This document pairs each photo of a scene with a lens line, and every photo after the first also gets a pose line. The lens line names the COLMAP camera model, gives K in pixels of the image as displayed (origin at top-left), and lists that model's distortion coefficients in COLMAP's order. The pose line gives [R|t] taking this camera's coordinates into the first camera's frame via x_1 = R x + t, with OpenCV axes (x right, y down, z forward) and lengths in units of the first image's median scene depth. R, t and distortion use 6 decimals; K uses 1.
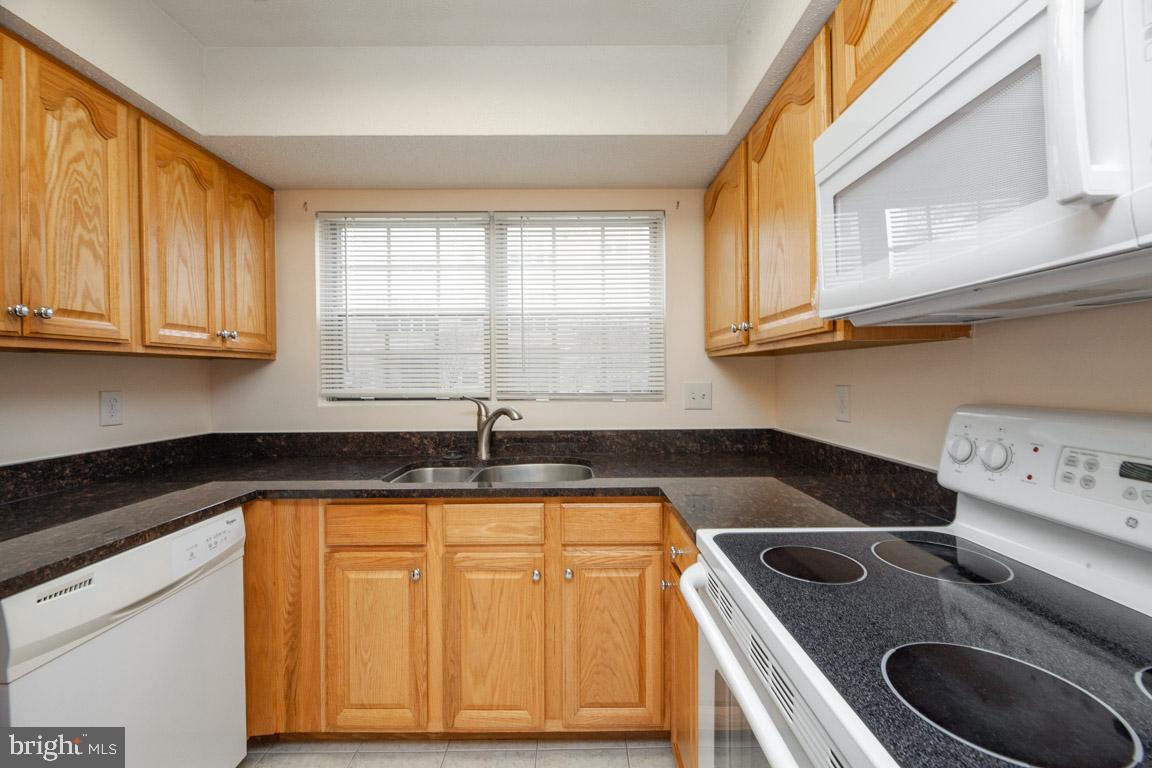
lens RADIAL K [[461.2, 0, 577.5], [0, 461.2, 378.4], [0, 0, 1]] dist [0.003613, -0.002940]
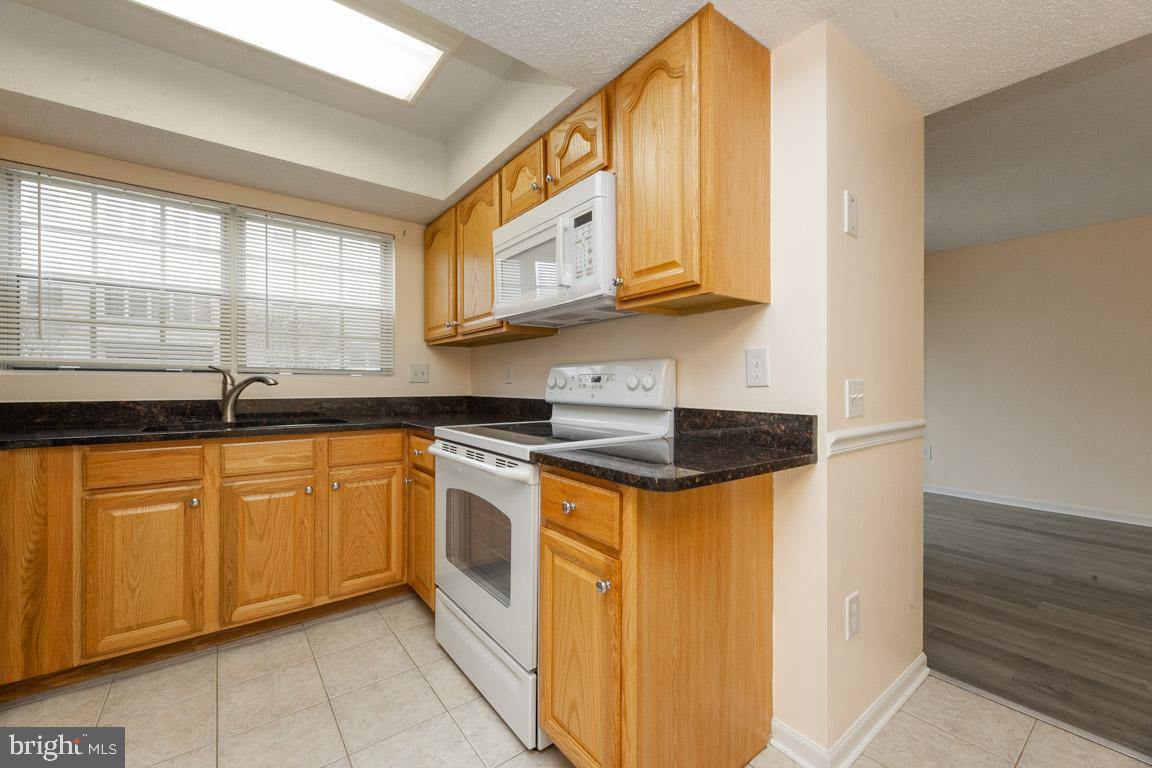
lens RADIAL K [[461.2, 0, 579.0], [0, 461.2, 388.0], [0, 0, 1]] dist [0.003613, -0.002940]
pose [[0.797900, 0.005389, 0.602766, -0.269194], [-0.002287, 0.999980, -0.005912, 0.125406], [-0.602786, 0.003339, 0.797896, -0.561994]]
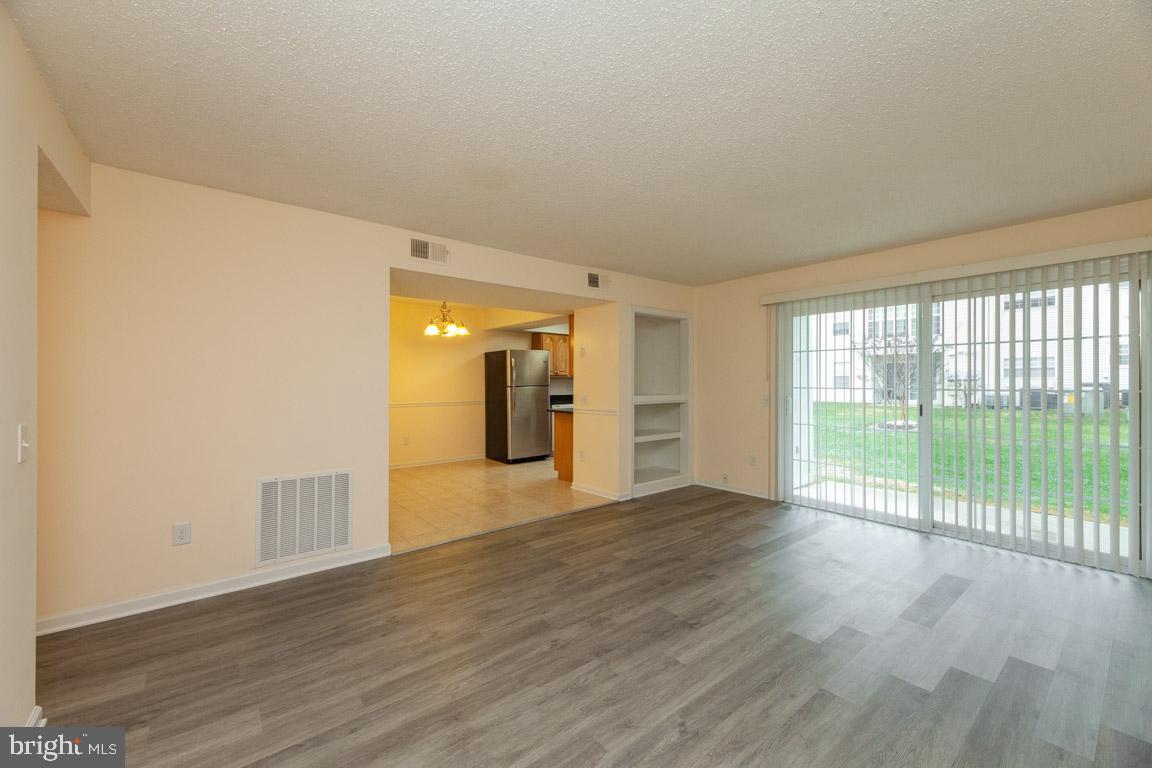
lens RADIAL K [[461.2, 0, 580.1], [0, 461.2, 373.7], [0, 0, 1]] dist [0.003613, -0.002940]
pose [[0.623726, -0.005594, -0.781623, 3.504811], [-0.013922, 0.999736, -0.018265, 0.004538], [0.781519, 0.022274, 0.623484, -2.404622]]
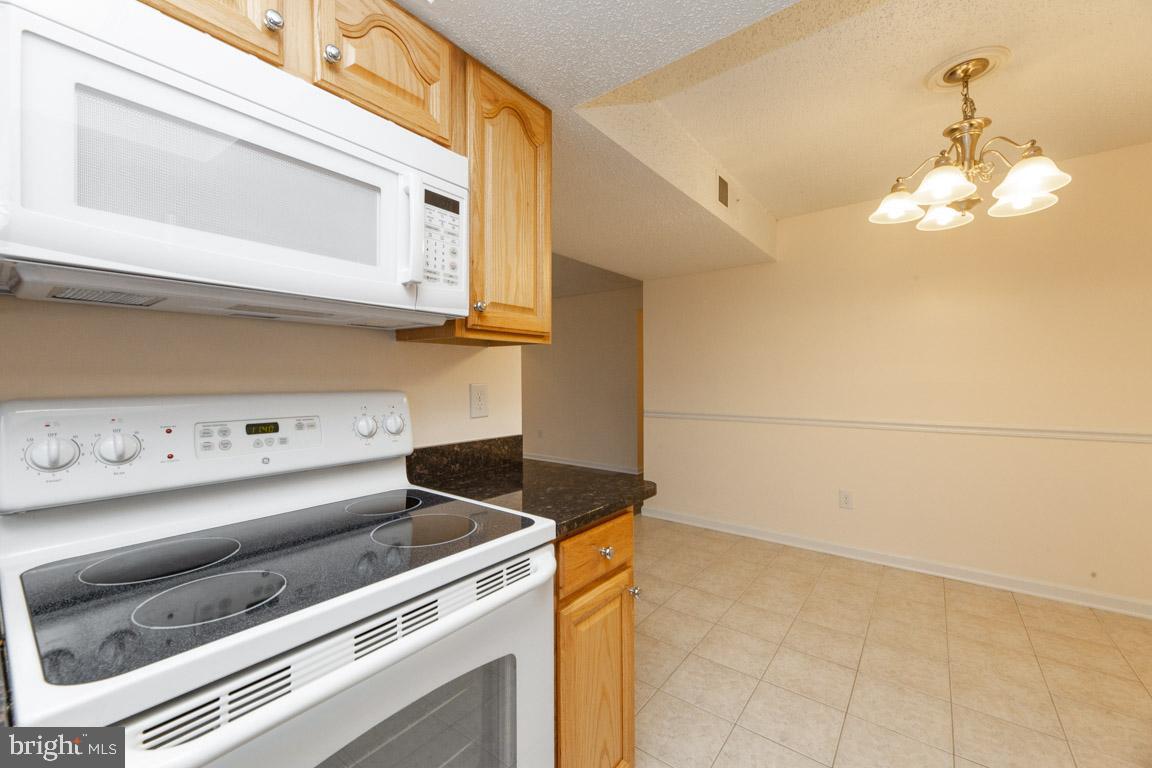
lens RADIAL K [[461.2, 0, 590.9], [0, 461.2, 376.2], [0, 0, 1]] dist [0.003613, -0.002940]
pose [[-0.799261, 0.007032, 0.600943, -0.265959], [0.011282, 0.999931, 0.003305, 0.017081], [-0.600879, 0.009421, -0.799285, 0.710863]]
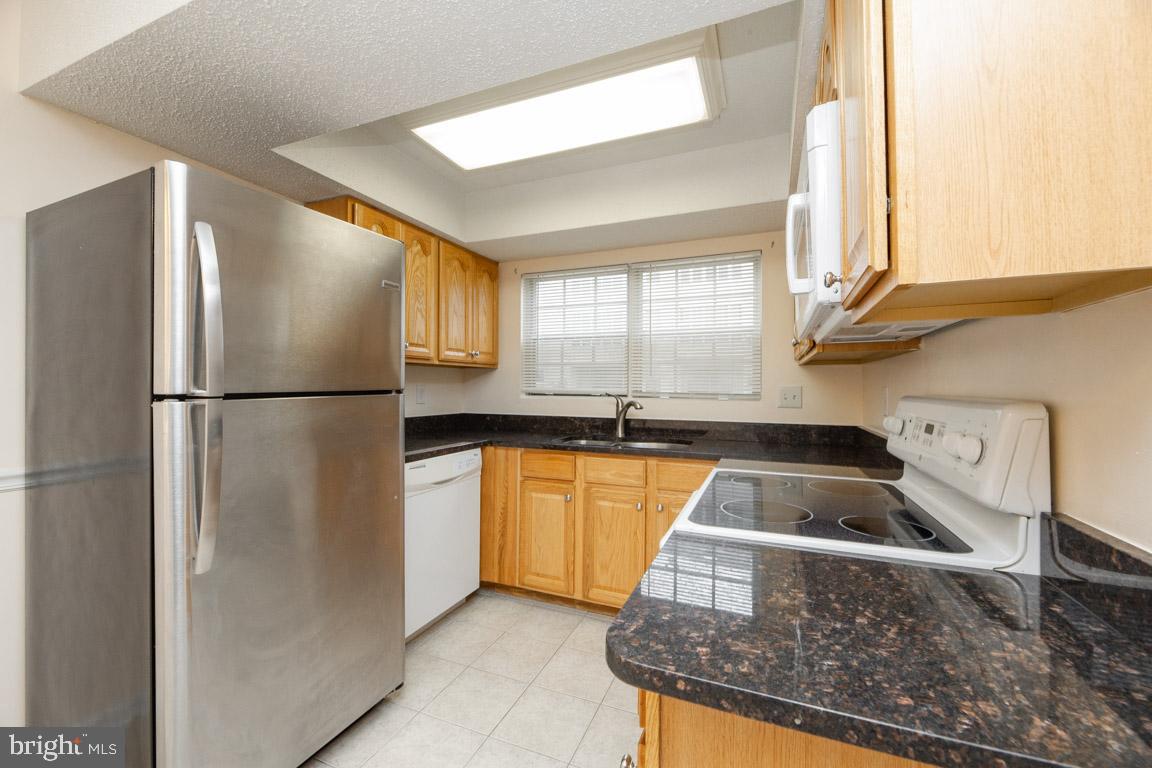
lens RADIAL K [[461.2, 0, 579.5], [0, 461.2, 379.5], [0, 0, 1]] dist [0.003613, -0.002940]
pose [[0.920163, 0.006628, -0.391479, 0.318186], [-0.015645, 0.999681, -0.019847, 0.034633], [0.391222, 0.024387, 0.919973, -0.490378]]
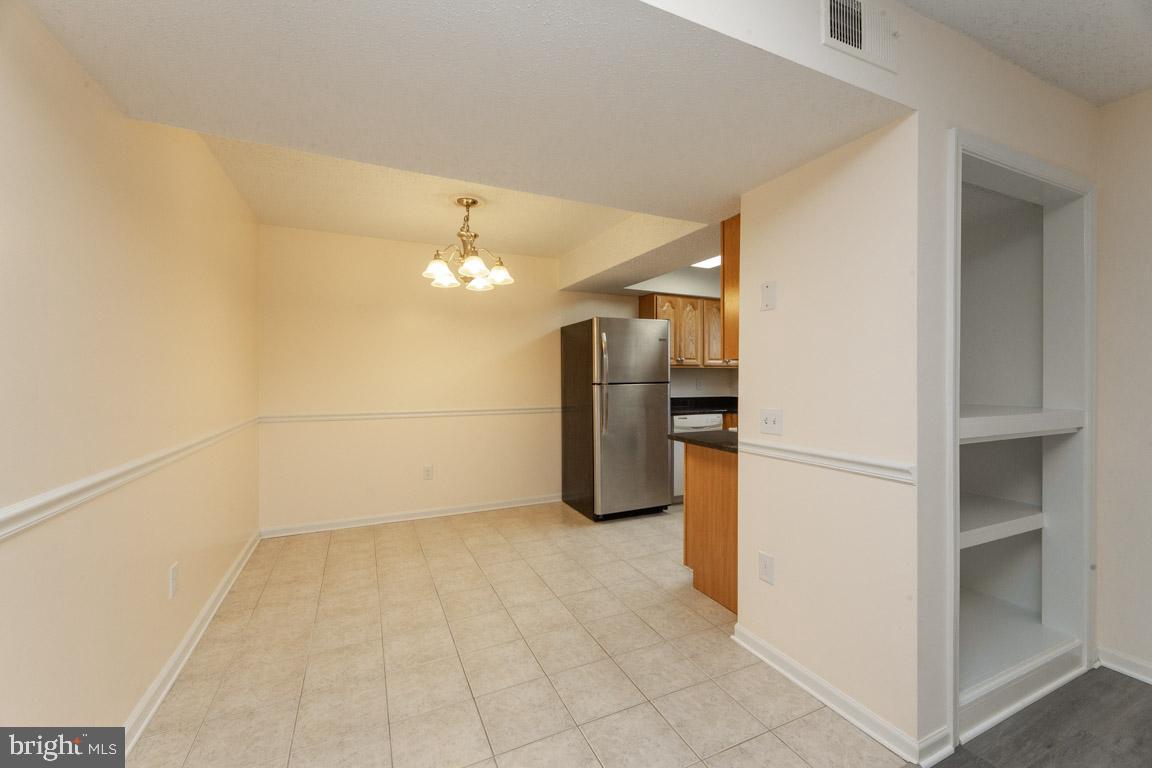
lens RADIAL K [[461.2, 0, 578.7], [0, 461.2, 382.0], [0, 0, 1]] dist [0.003613, -0.002940]
pose [[0.414836, 0.018452, -0.909709, 1.734018], [-0.015040, 0.999797, 0.013421, 0.015937], [0.909772, 0.008115, 0.415029, -1.225501]]
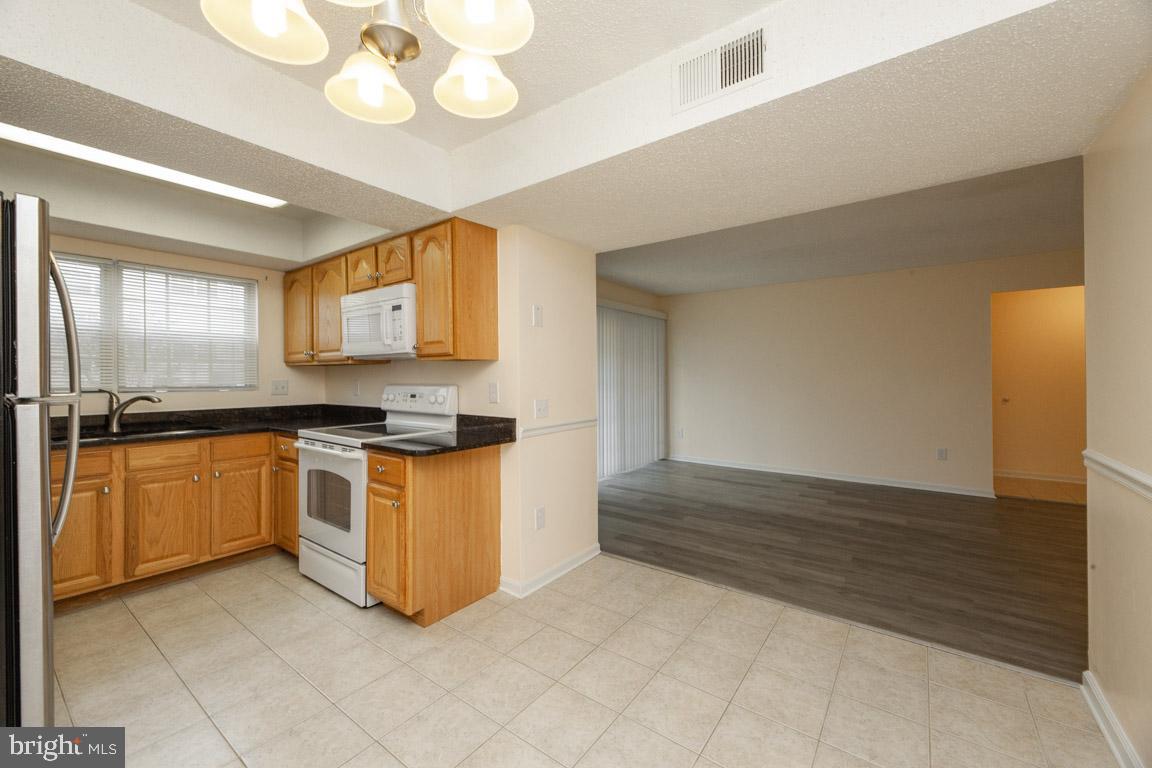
lens RADIAL K [[461.2, 0, 581.4], [0, 461.2, 375.6], [0, 0, 1]] dist [0.003613, -0.002940]
pose [[0.601514, 0.006430, 0.798836, -0.640777], [0.006708, 0.999892, -0.013099, 0.033127], [-0.798834, 0.013238, 0.601406, -1.393686]]
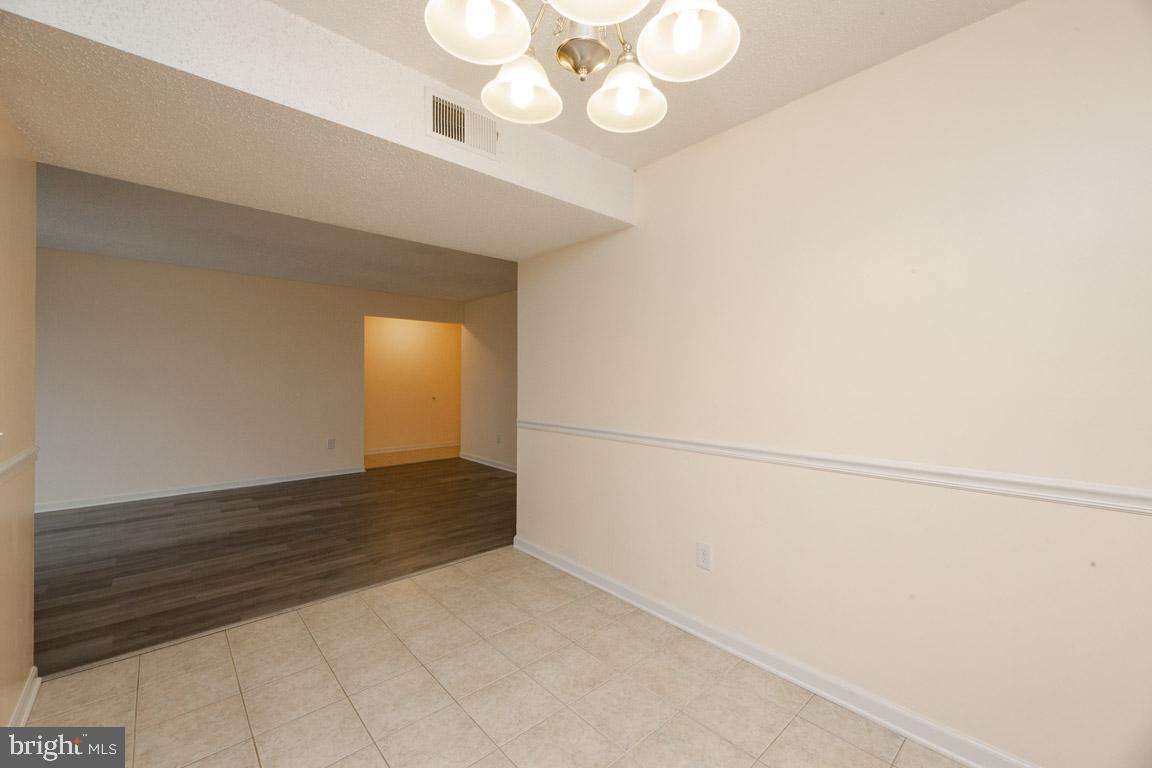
lens RADIAL K [[461.2, 0, 583.2], [0, 461.2, 373.7], [0, 0, 1]] dist [0.003613, -0.002940]
pose [[-0.673327, 0.011636, 0.739253, -0.776988], [0.009835, 0.999929, -0.006781, 0.025098], [-0.739280, 0.002704, -0.673393, -0.412798]]
